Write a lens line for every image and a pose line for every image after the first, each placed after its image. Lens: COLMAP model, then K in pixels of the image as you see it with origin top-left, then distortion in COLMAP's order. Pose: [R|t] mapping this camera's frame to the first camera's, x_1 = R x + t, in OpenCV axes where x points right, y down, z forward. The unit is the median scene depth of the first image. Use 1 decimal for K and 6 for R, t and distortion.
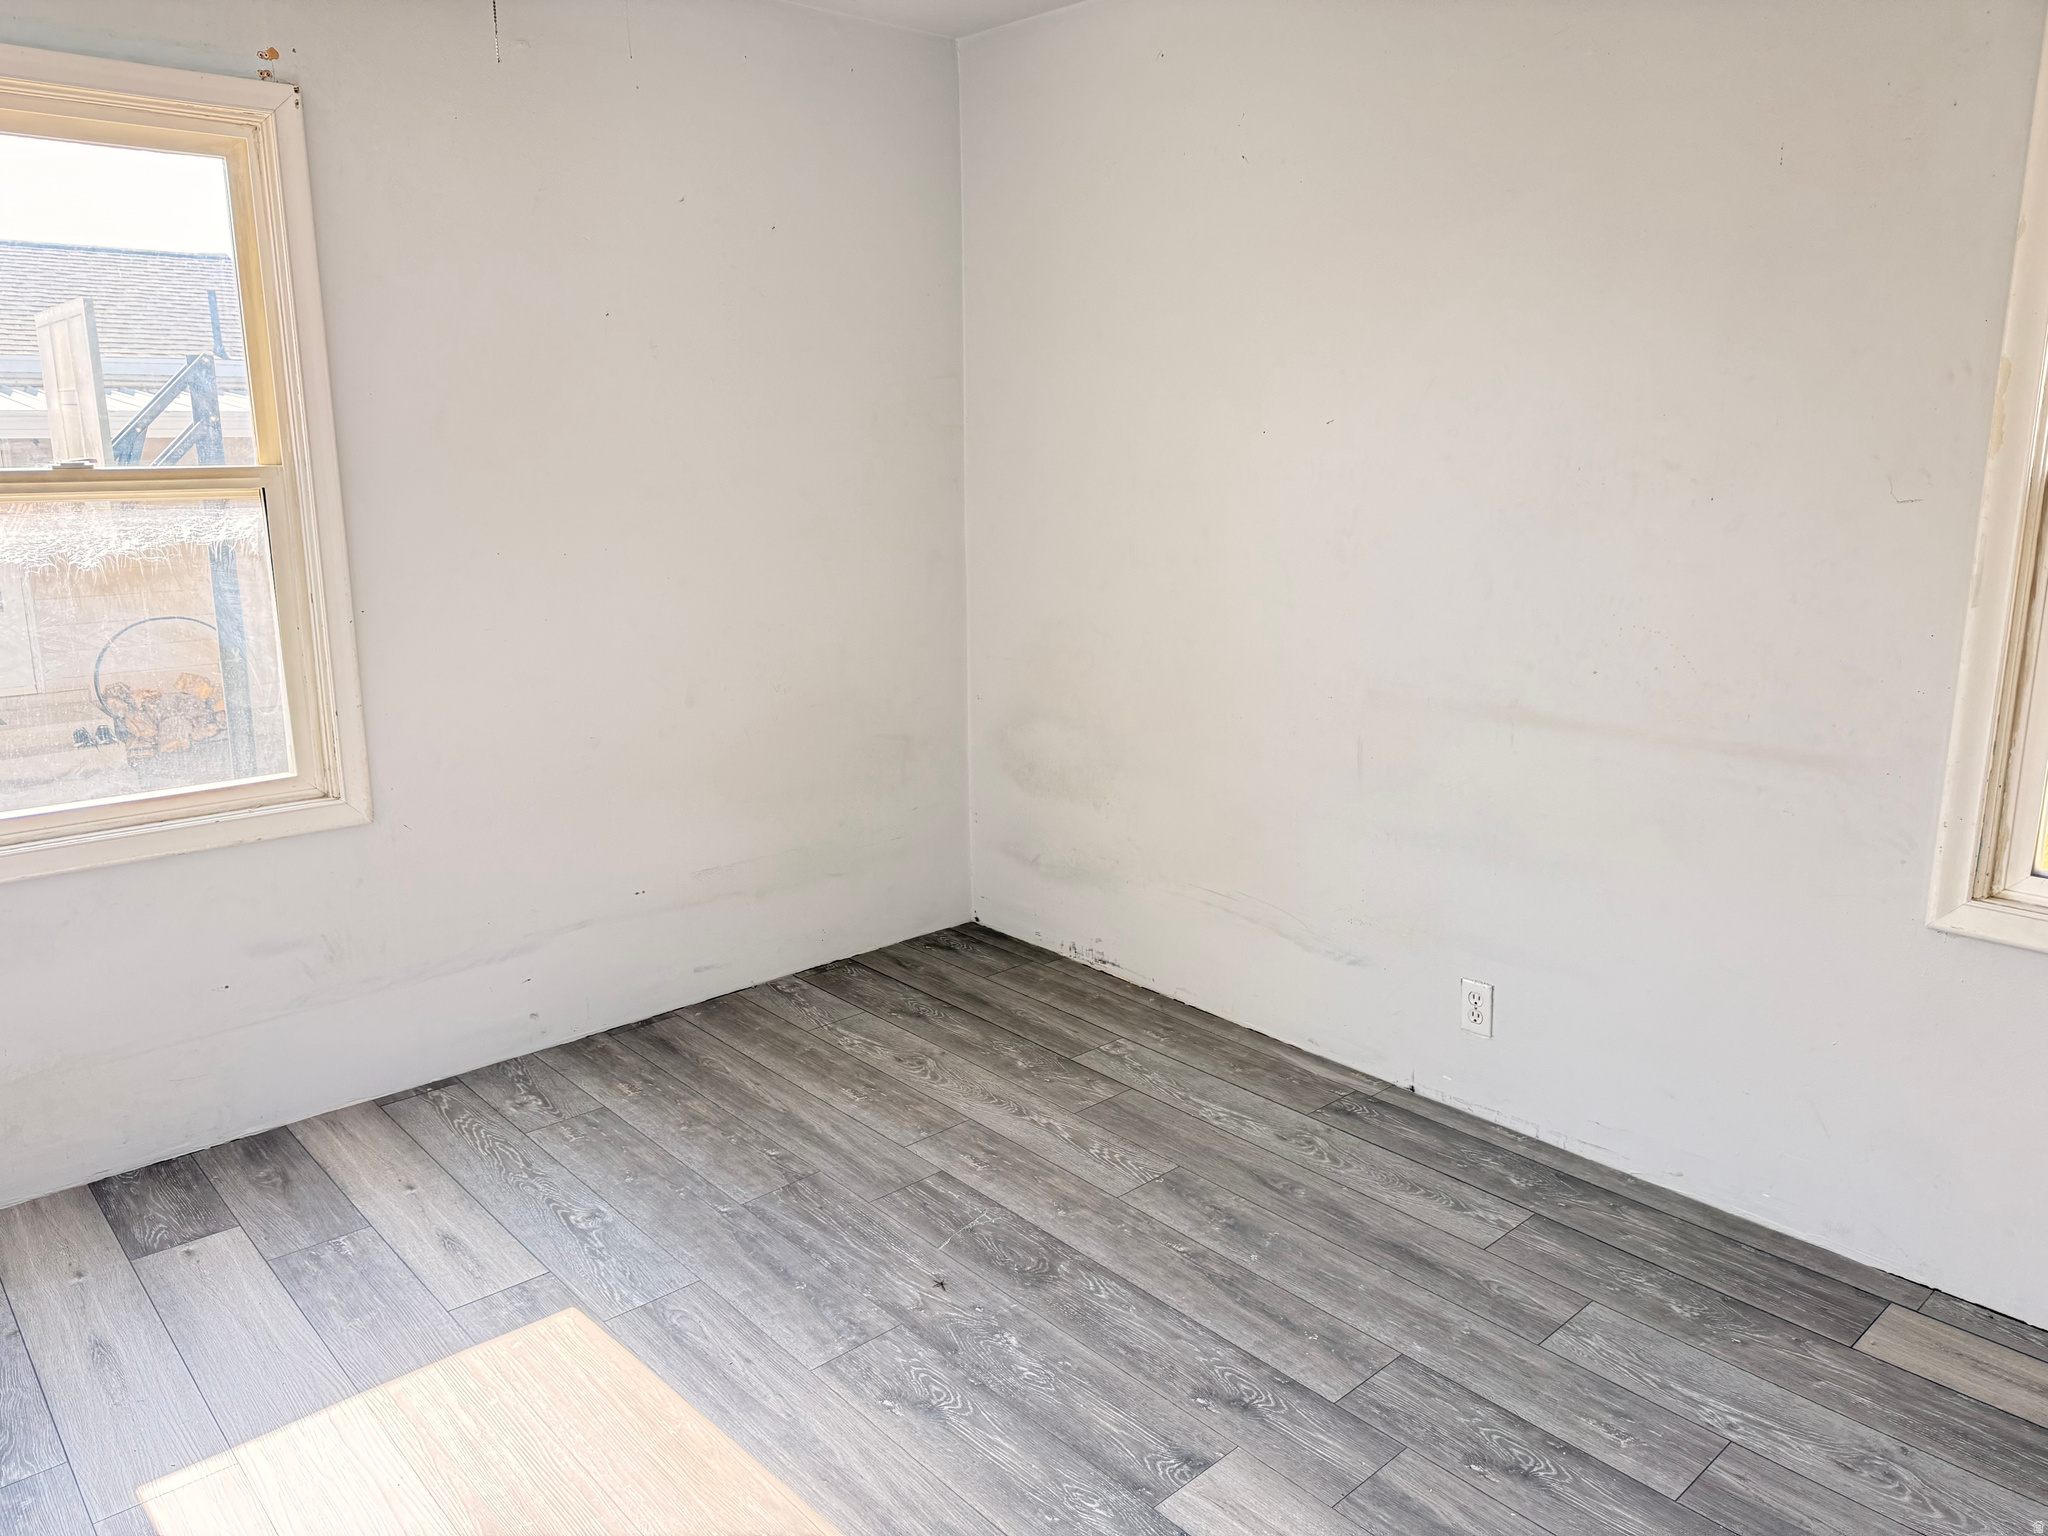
lens RADIAL K [[1448.0, 0, 1027.9], [0, 1448.0, 762.7], [0, 0, 1]] dist [-0.000040, 0.000023]
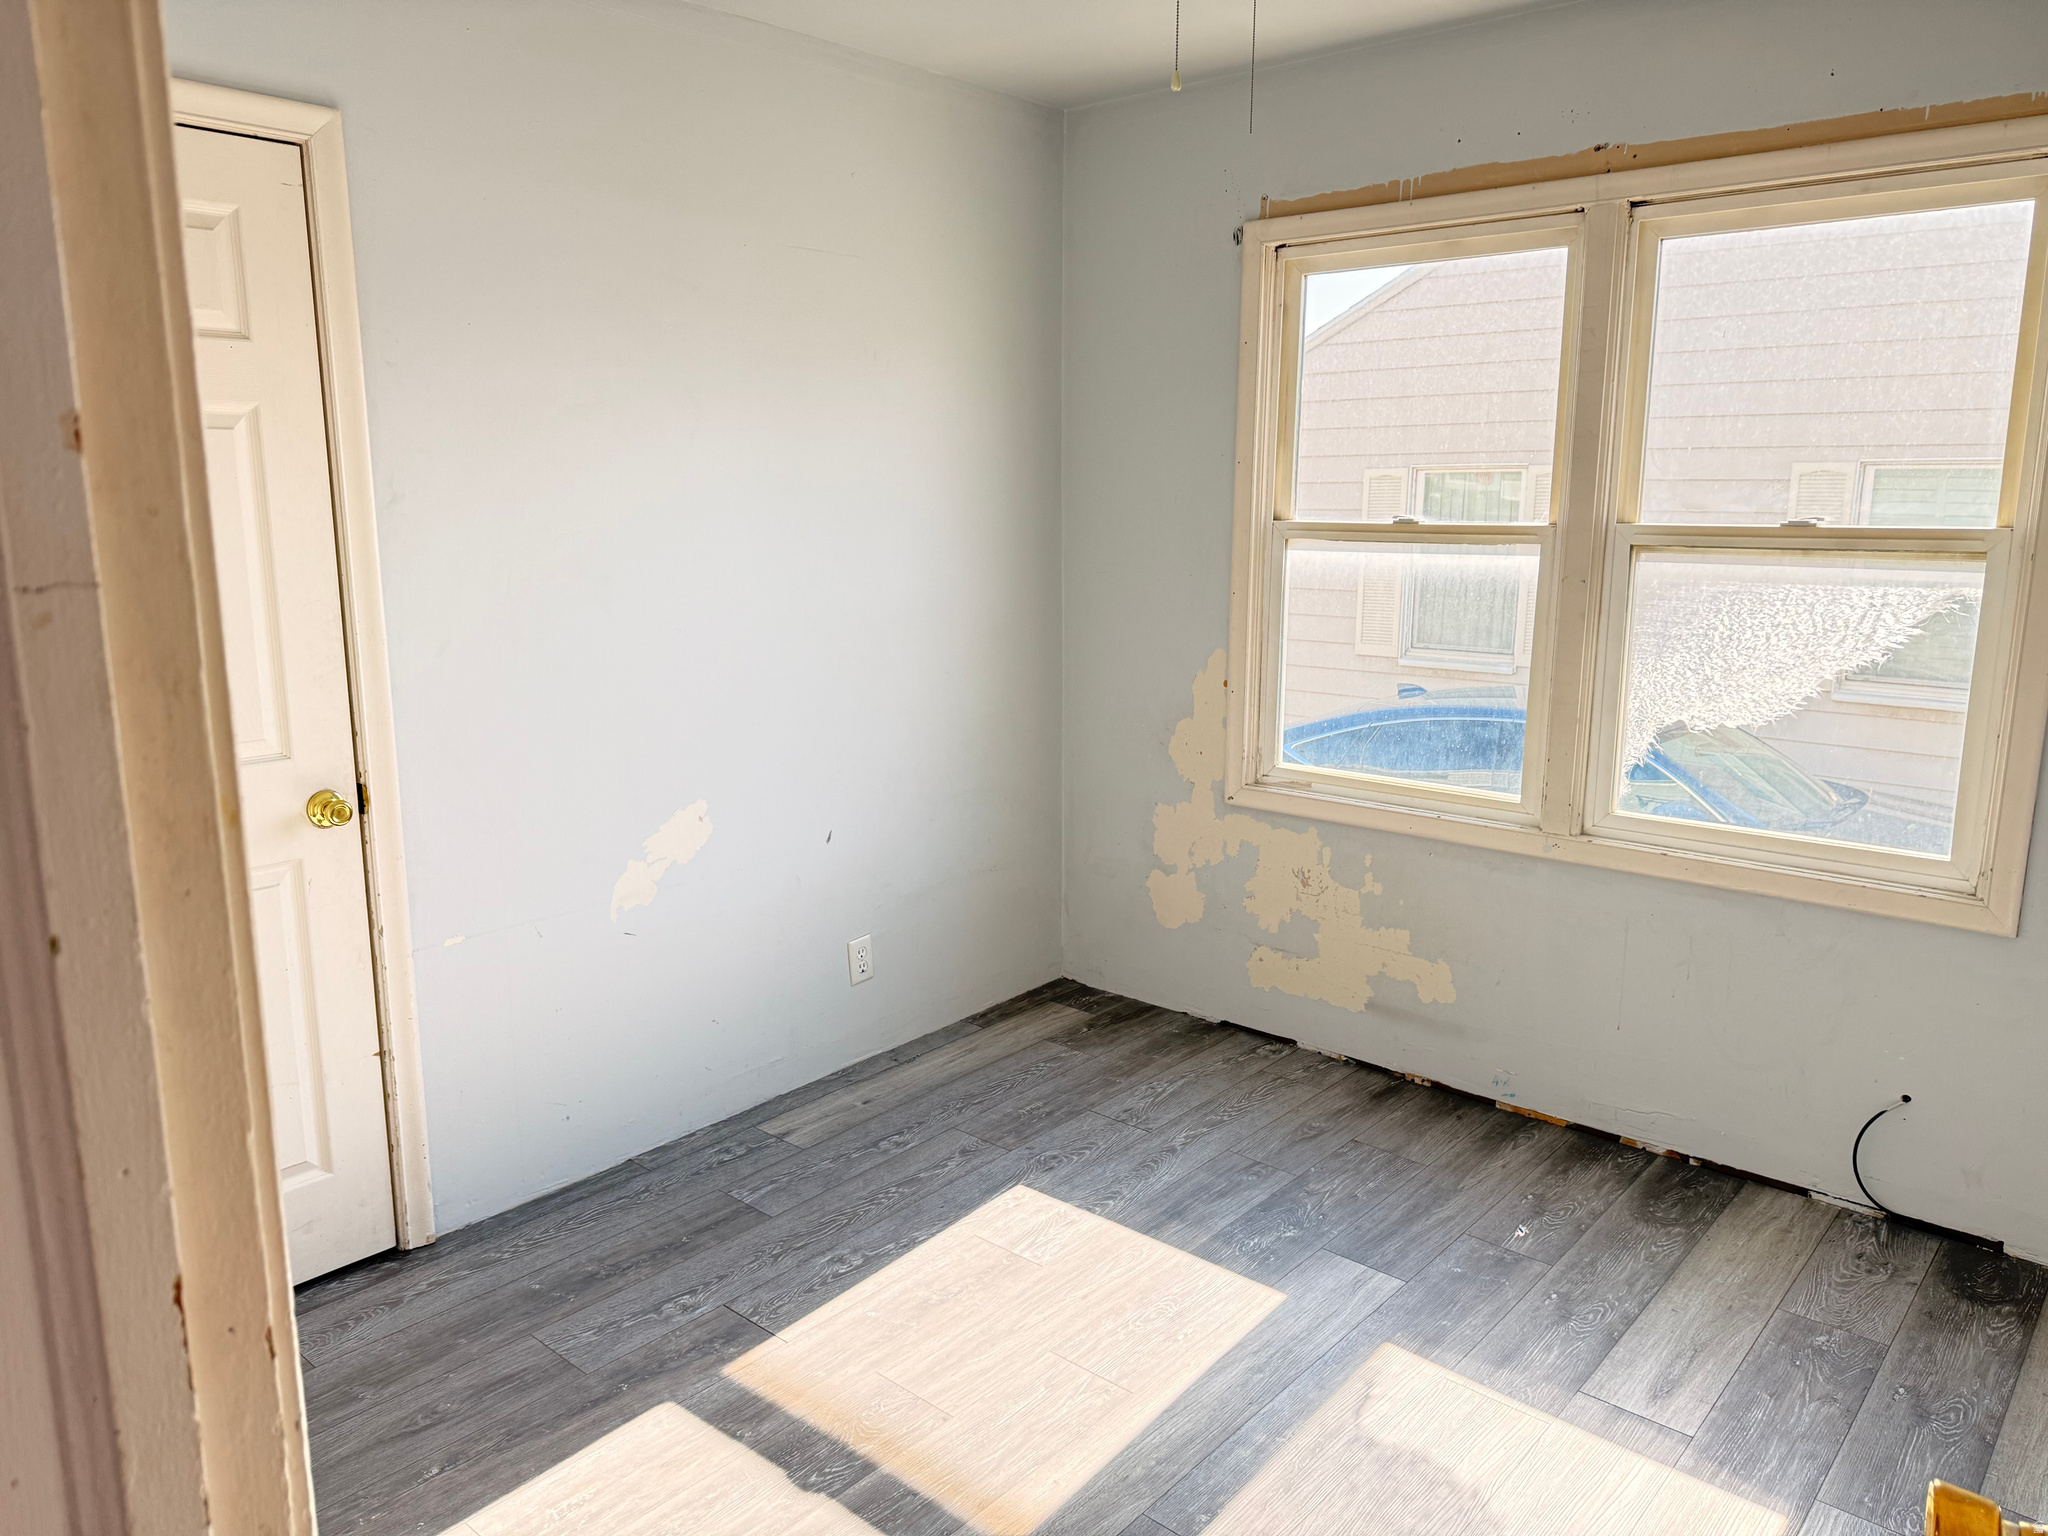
lens RADIAL K [[1448.0, 0, 1027.9], [0, 1448.0, 762.7], [0, 0, 1]] dist [-0.000040, 0.000023]
pose [[0.115704, 0.194316, -0.974091, 0.480503], [-0.228421, 0.959600, 0.164293, -0.103999], [0.966663, 0.203494, 0.155415, 0.405788]]
